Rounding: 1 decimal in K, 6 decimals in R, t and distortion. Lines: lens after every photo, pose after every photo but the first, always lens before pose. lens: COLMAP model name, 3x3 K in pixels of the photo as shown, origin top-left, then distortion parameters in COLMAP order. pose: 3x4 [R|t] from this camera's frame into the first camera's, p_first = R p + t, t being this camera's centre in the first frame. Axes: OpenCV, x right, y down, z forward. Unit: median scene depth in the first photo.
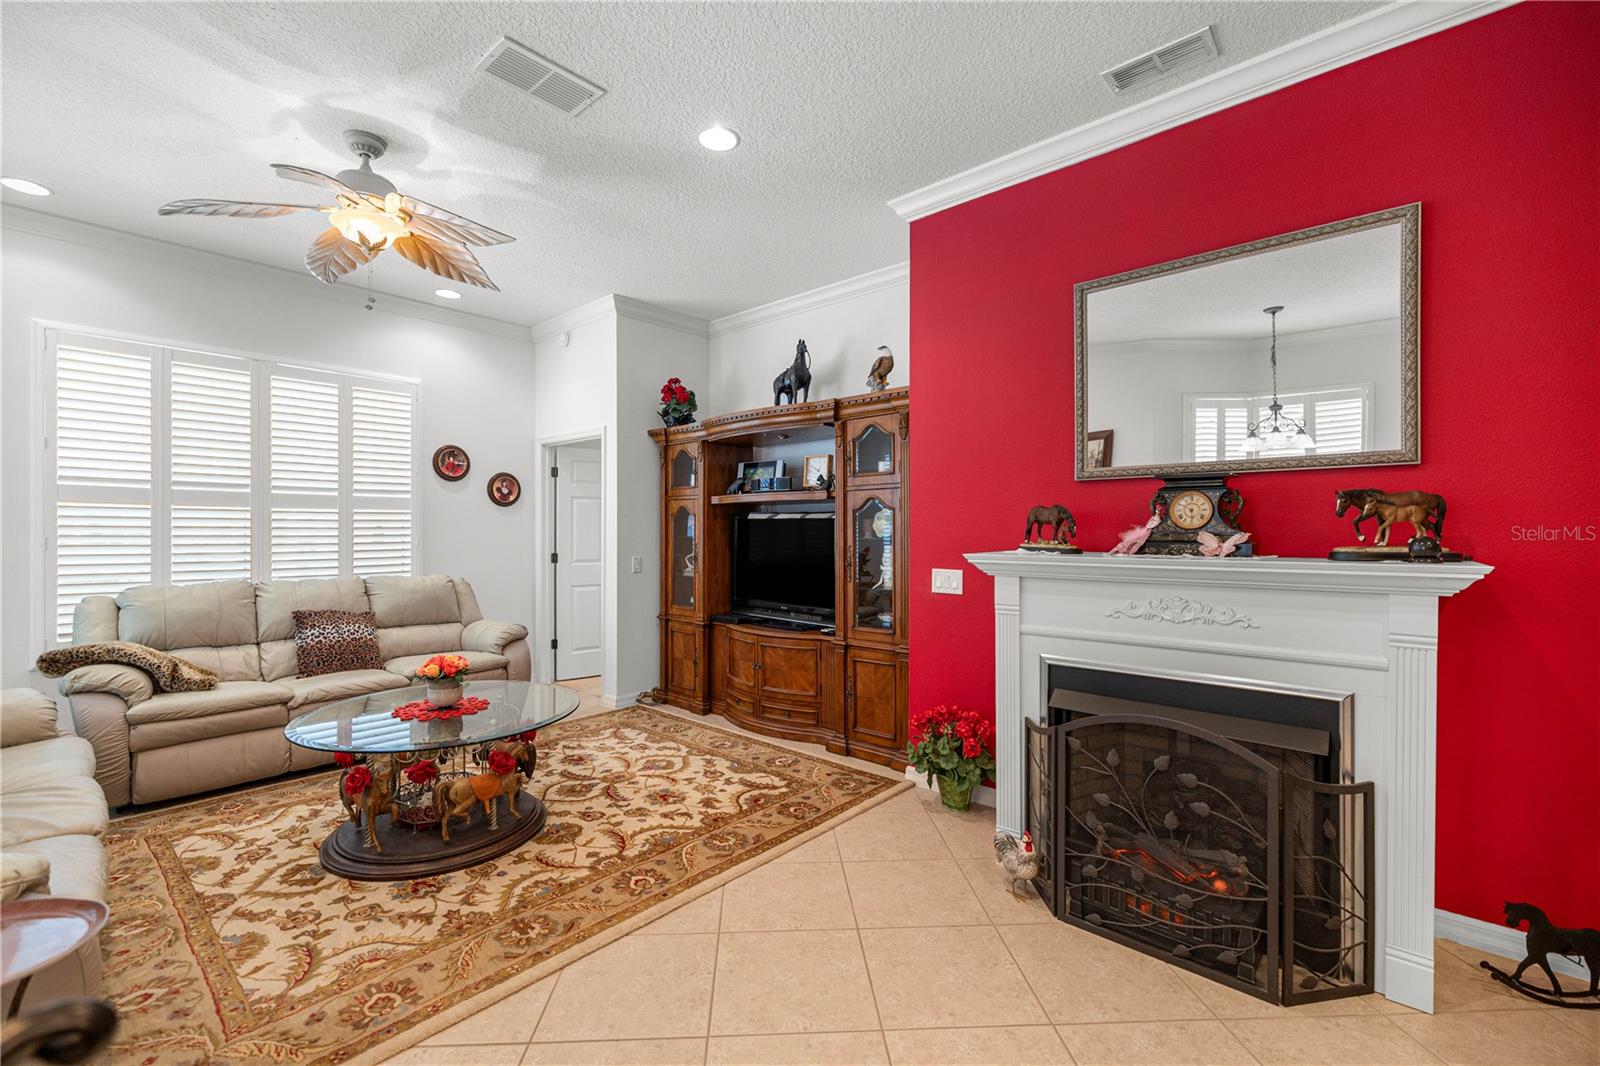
lens RADIAL K [[678.3, 0, 798.9], [0, 678.3, 532.5], [0, 0, 1]] dist [0.003264, 0.000573]
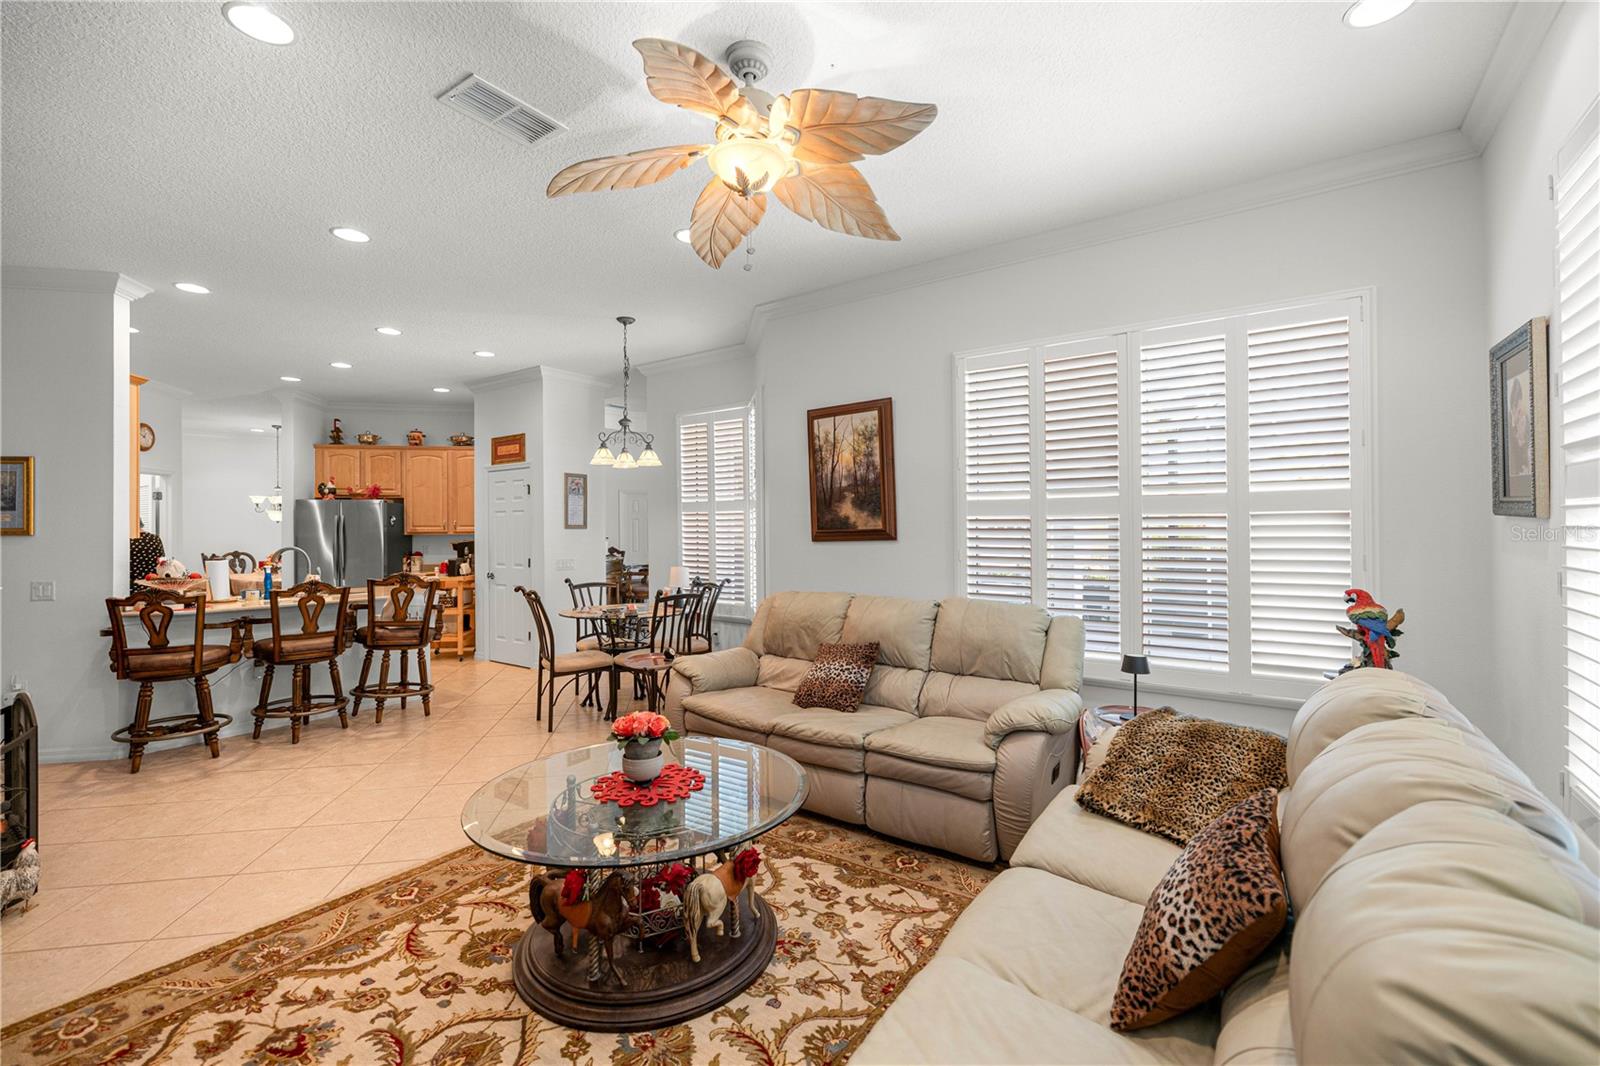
lens RADIAL K [[678.3, 0, 797.2], [0, 678.3, 529.8], [0, 0, 1]] dist [0.003264, 0.000573]
pose [[-0.993999, 0.005817, -0.109236, -0.613755], [0.005269, 0.999972, 0.005299, -0.036070], [0.109264, 0.004692, -0.994002, 1.795823]]
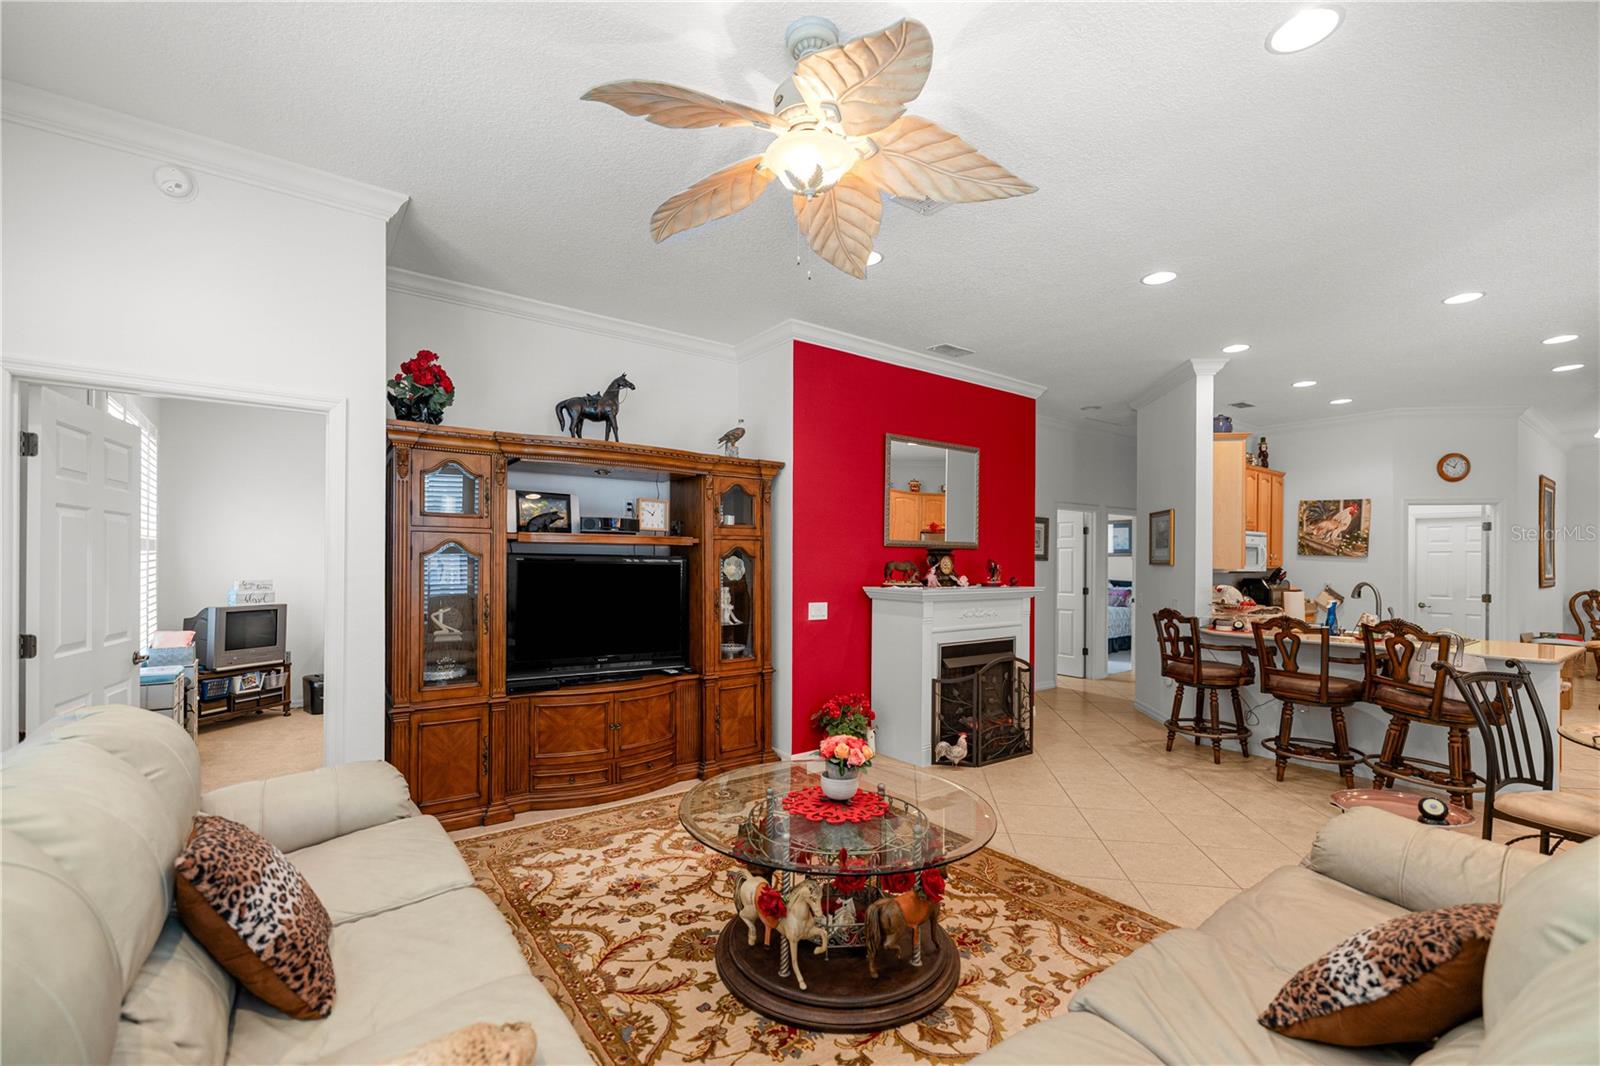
lens RADIAL K [[678.3, 0, 788.8], [0, 678.3, 563.2], [0, 0, 1]] dist [0.003264, 0.000573]
pose [[0.204643, 0.004521, 0.978826, -1.344104], [-0.002450, 0.999989, -0.004107, -0.024716], [-0.978834, -0.001558, 0.204651, 0.890486]]
